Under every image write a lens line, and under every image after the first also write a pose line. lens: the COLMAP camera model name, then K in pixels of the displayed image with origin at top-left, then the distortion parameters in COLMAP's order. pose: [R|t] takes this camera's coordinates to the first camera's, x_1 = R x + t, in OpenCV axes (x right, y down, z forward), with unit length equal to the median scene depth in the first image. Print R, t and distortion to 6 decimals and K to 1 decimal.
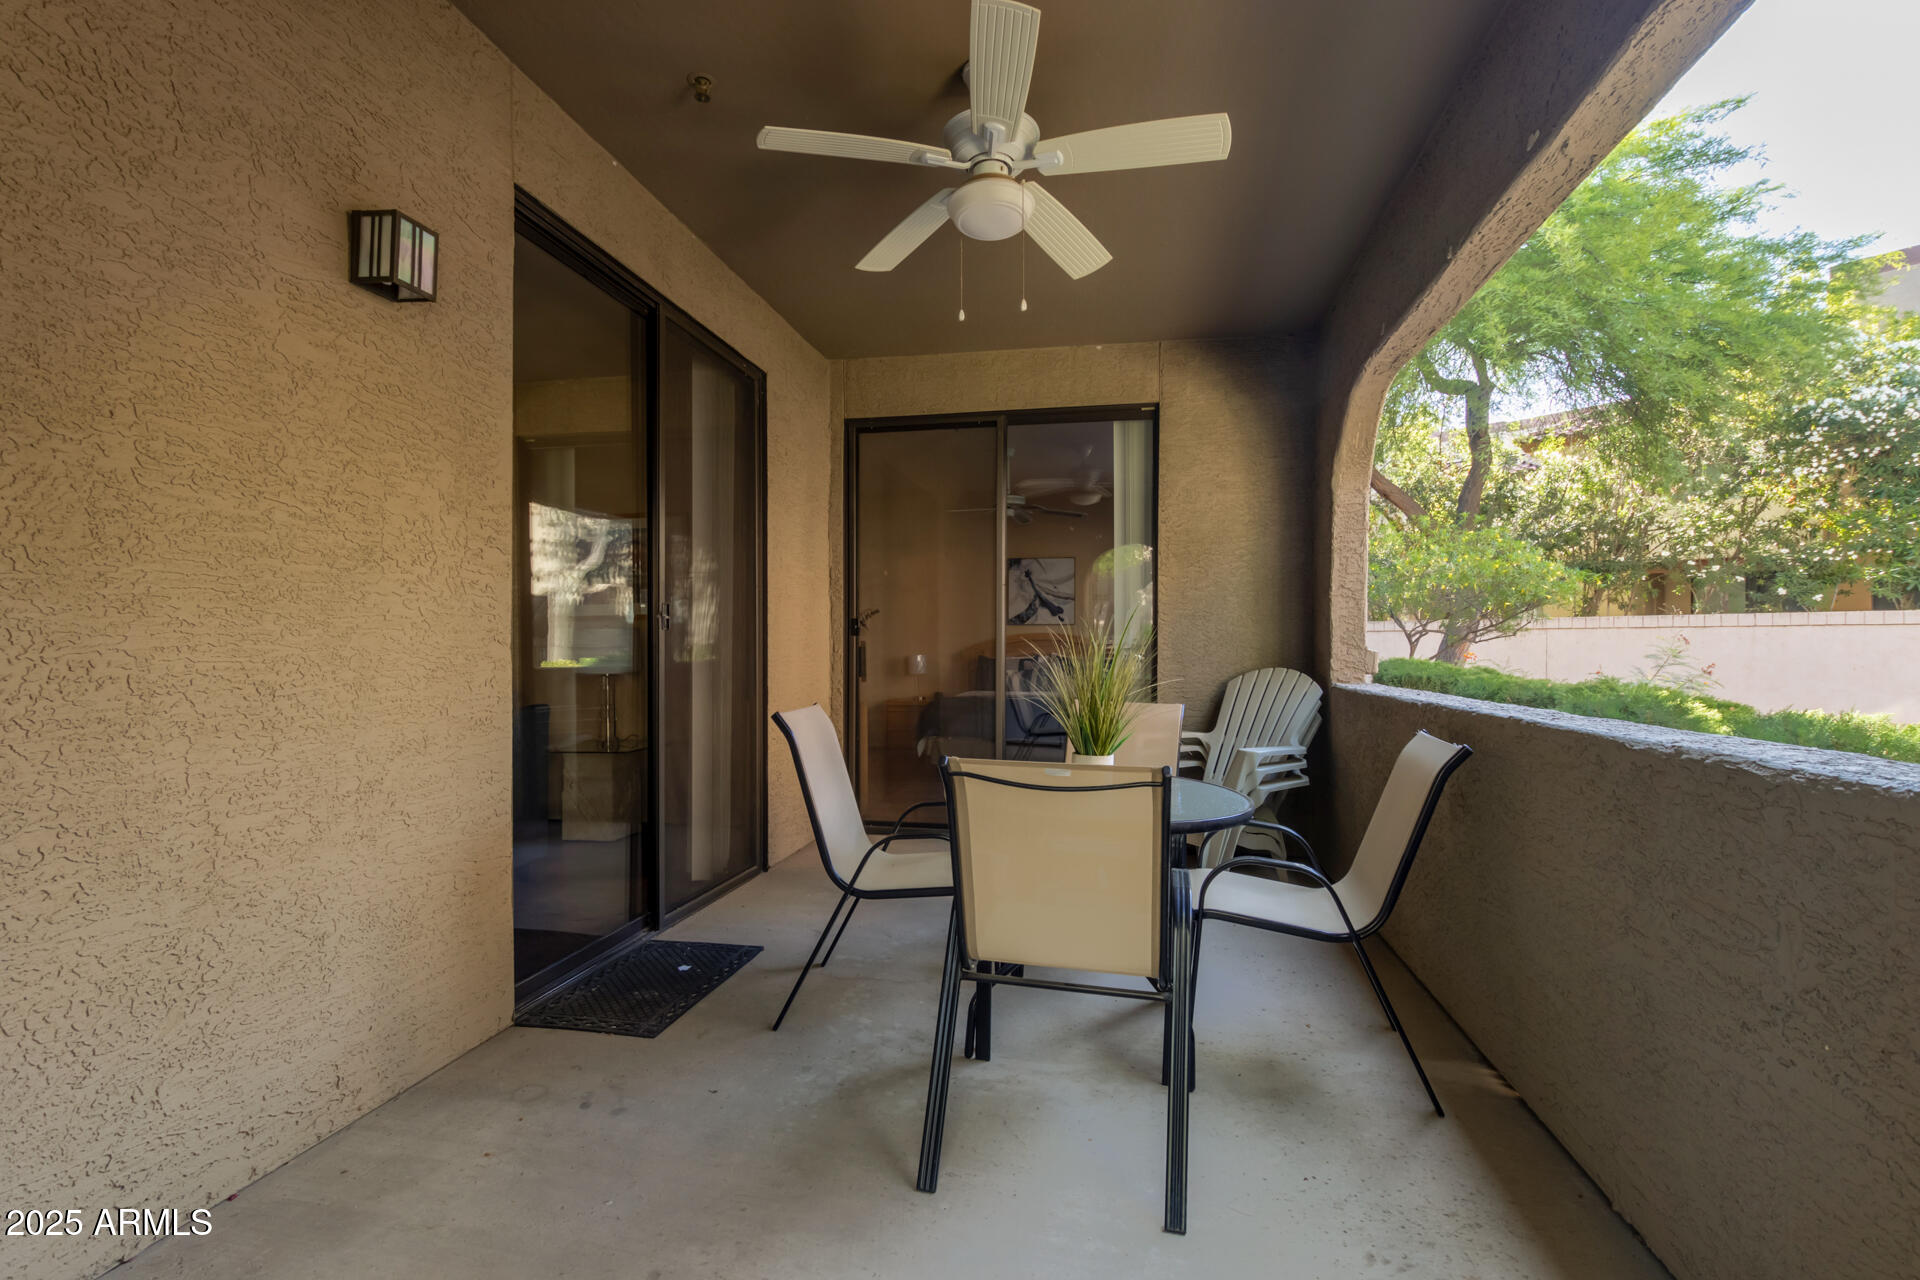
lens RADIAL K [[878.9, 0, 960.5], [0, 878.9, 641.5], [0, 0, 1]] dist [0.005073, -0.000813]
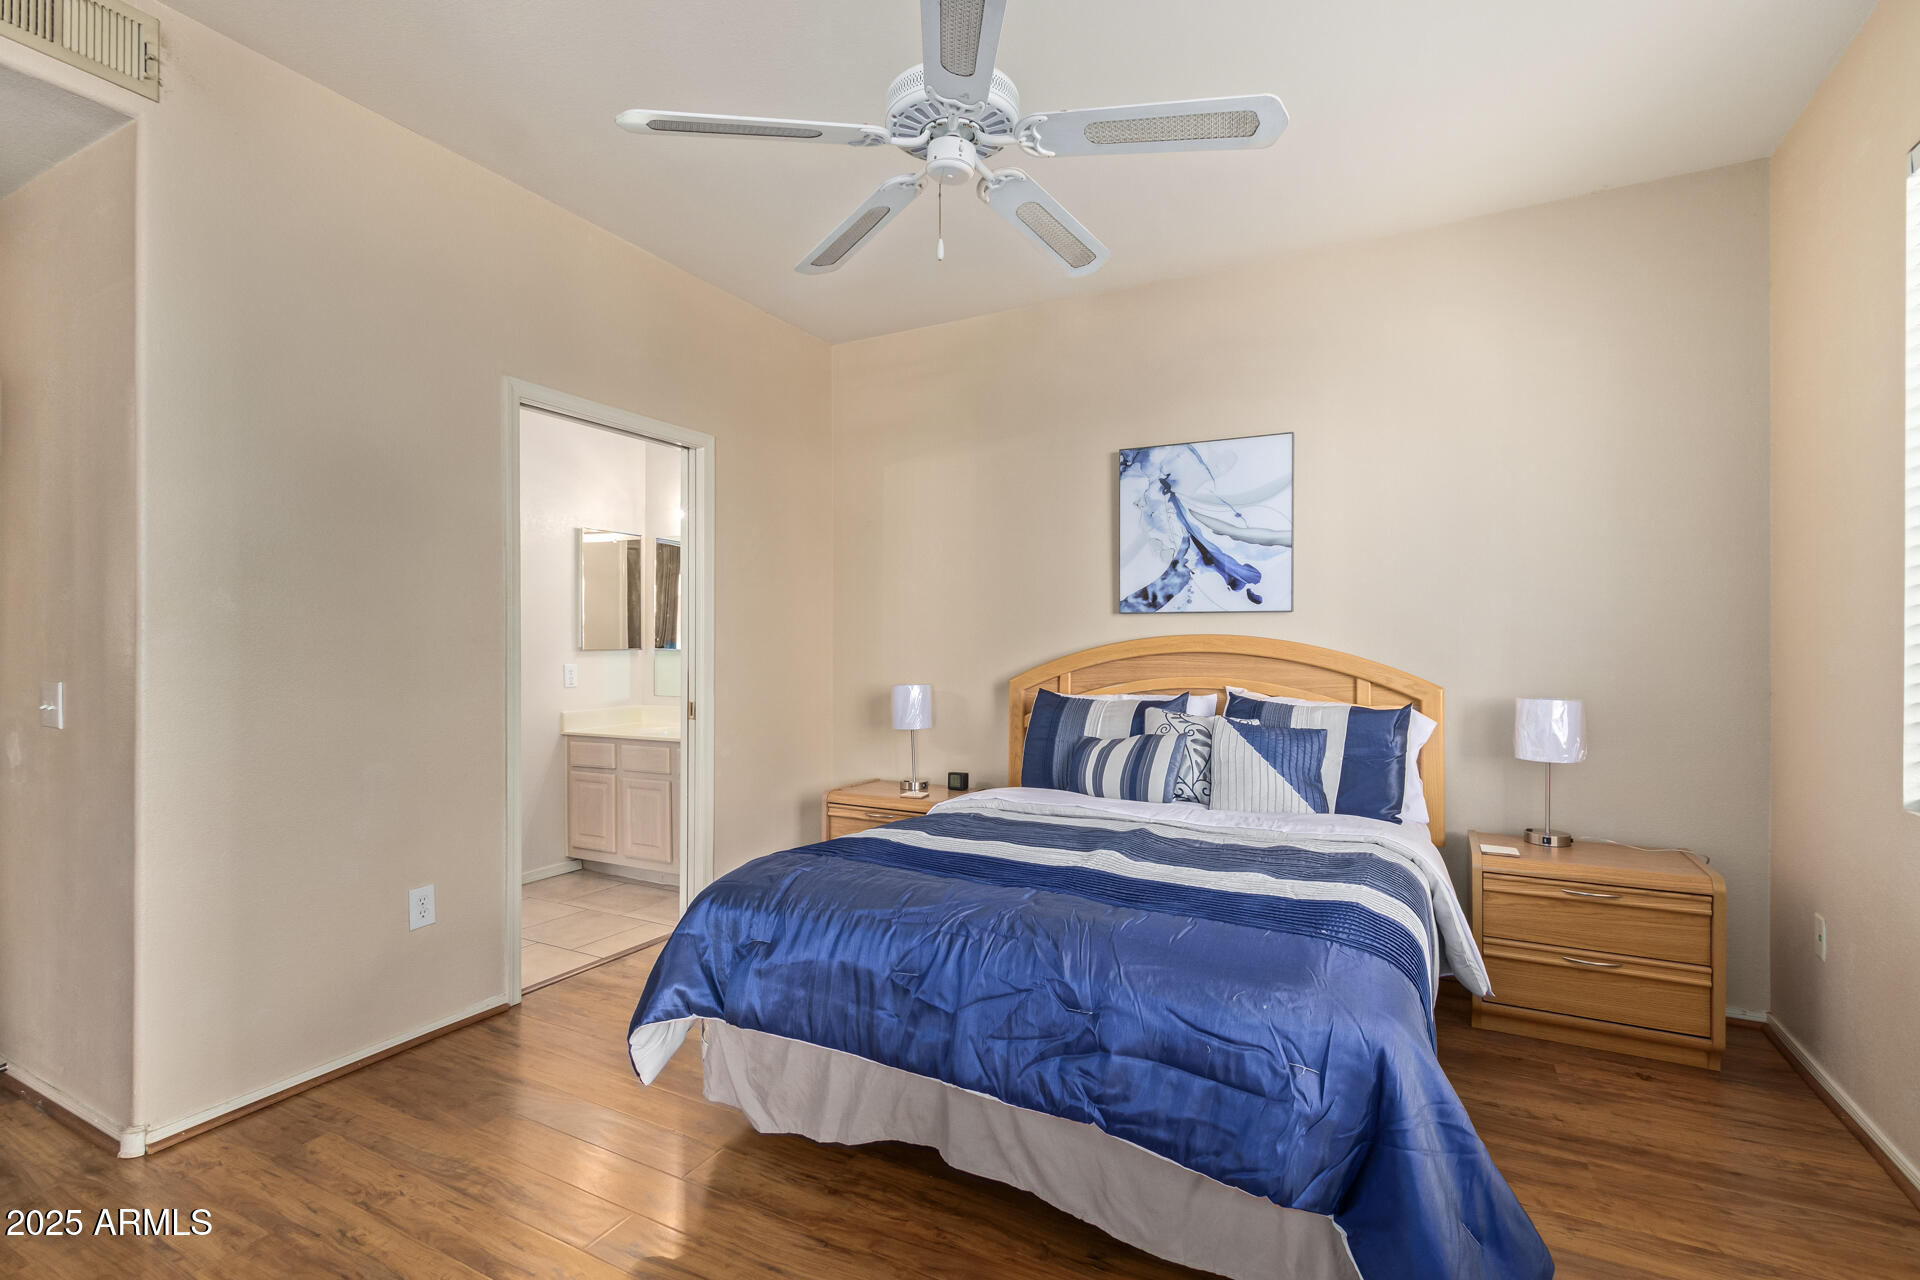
lens RADIAL K [[878.9, 0, 964.1], [0, 878.9, 645.3], [0, 0, 1]] dist [0.005073, -0.000813]
pose [[0.959690, -0.000279, -0.281060, 0.100275], [-0.000454, 0.999997, -0.002541, -0.003501], [0.281060, 0.002566, 0.959687, 0.594053]]
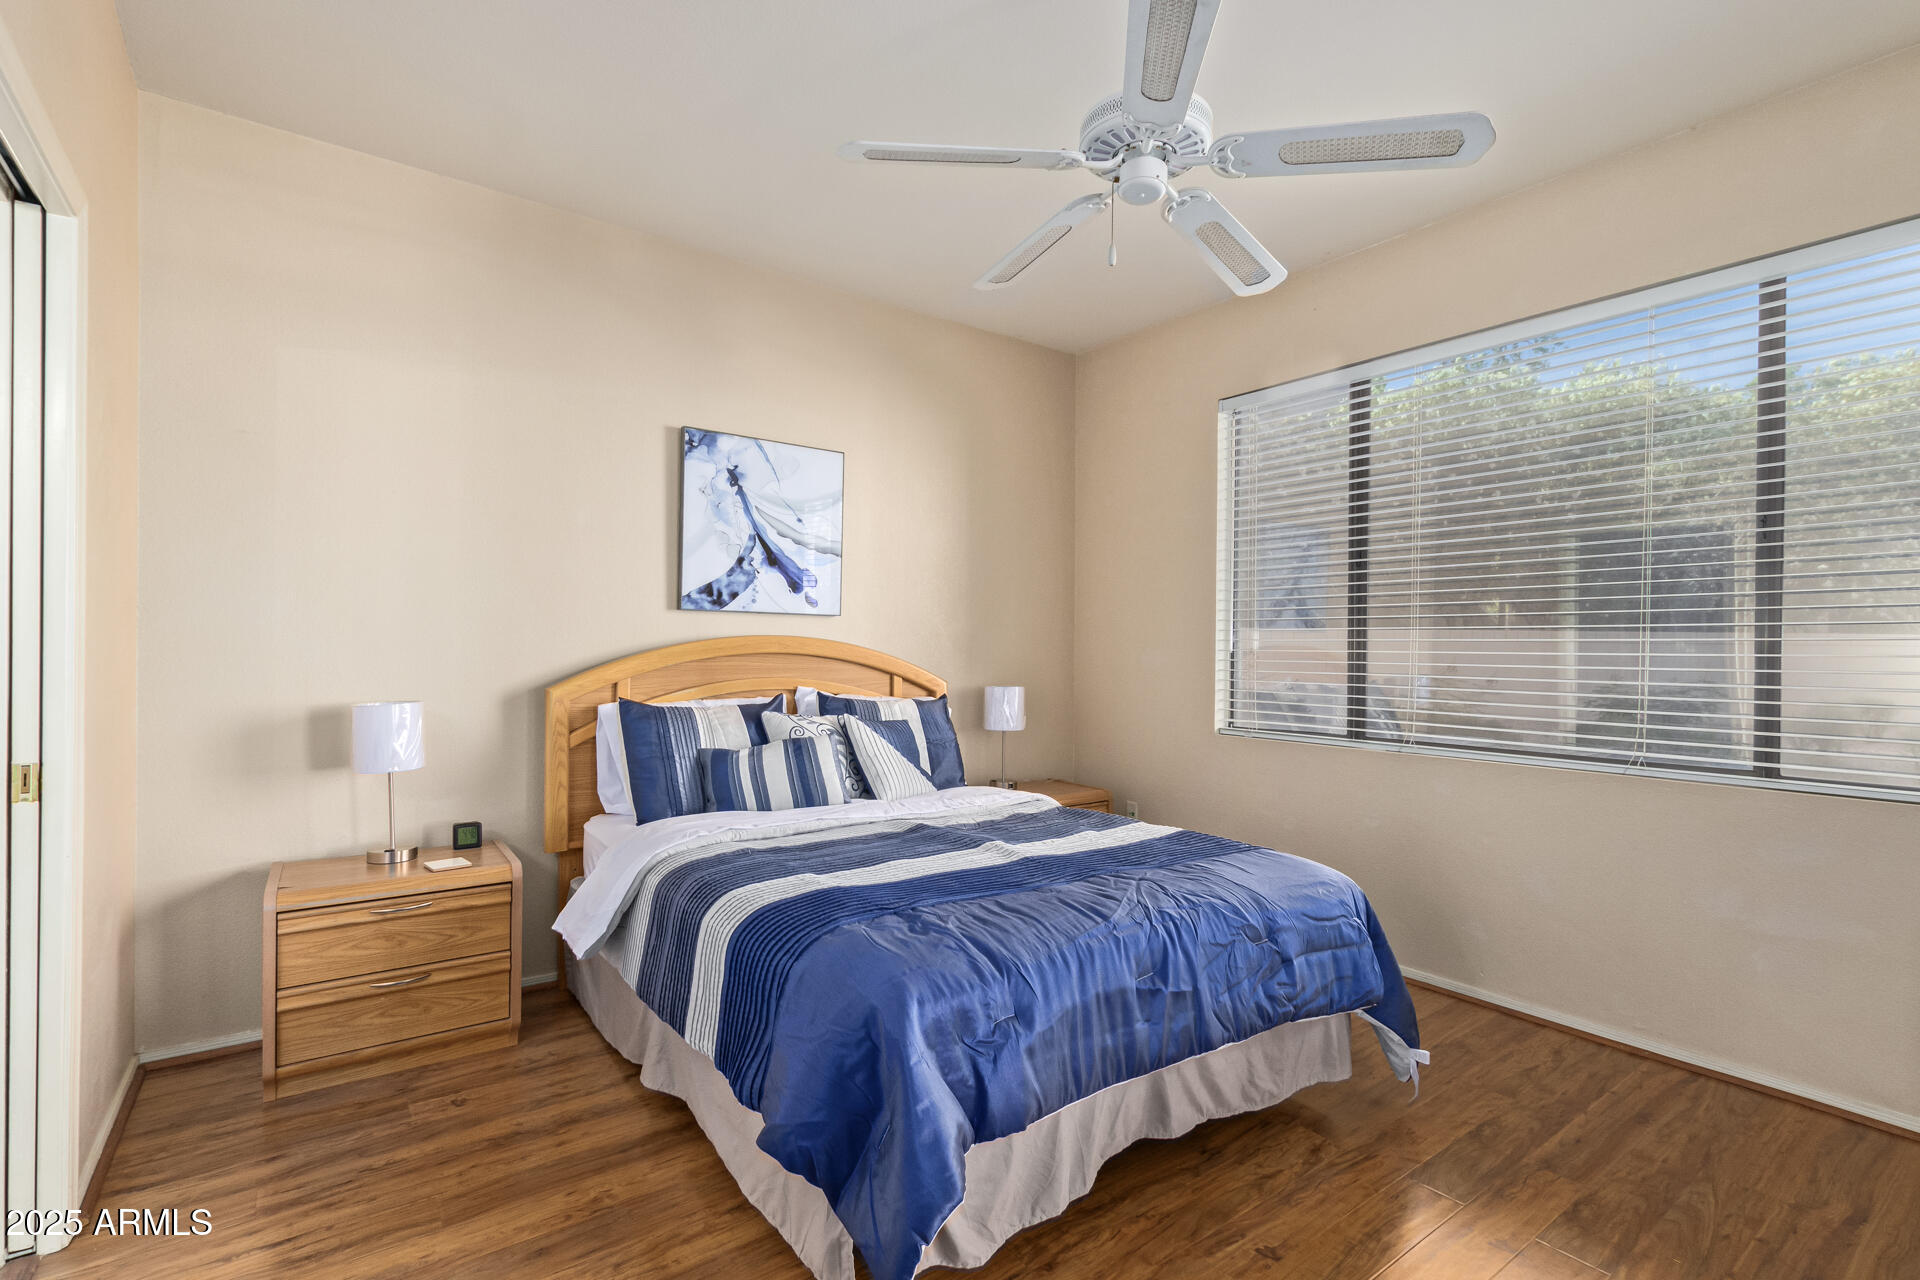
lens RADIAL K [[878.9, 0, 966.1], [0, 878.9, 644.6], [0, 0, 1]] dist [0.005073, -0.000813]
pose [[0.669273, 0.006771, 0.742985, -0.136554], [-0.005579, 0.999976, -0.004087, -0.004100], [-0.742995, -0.001410, 0.669295, 0.674993]]
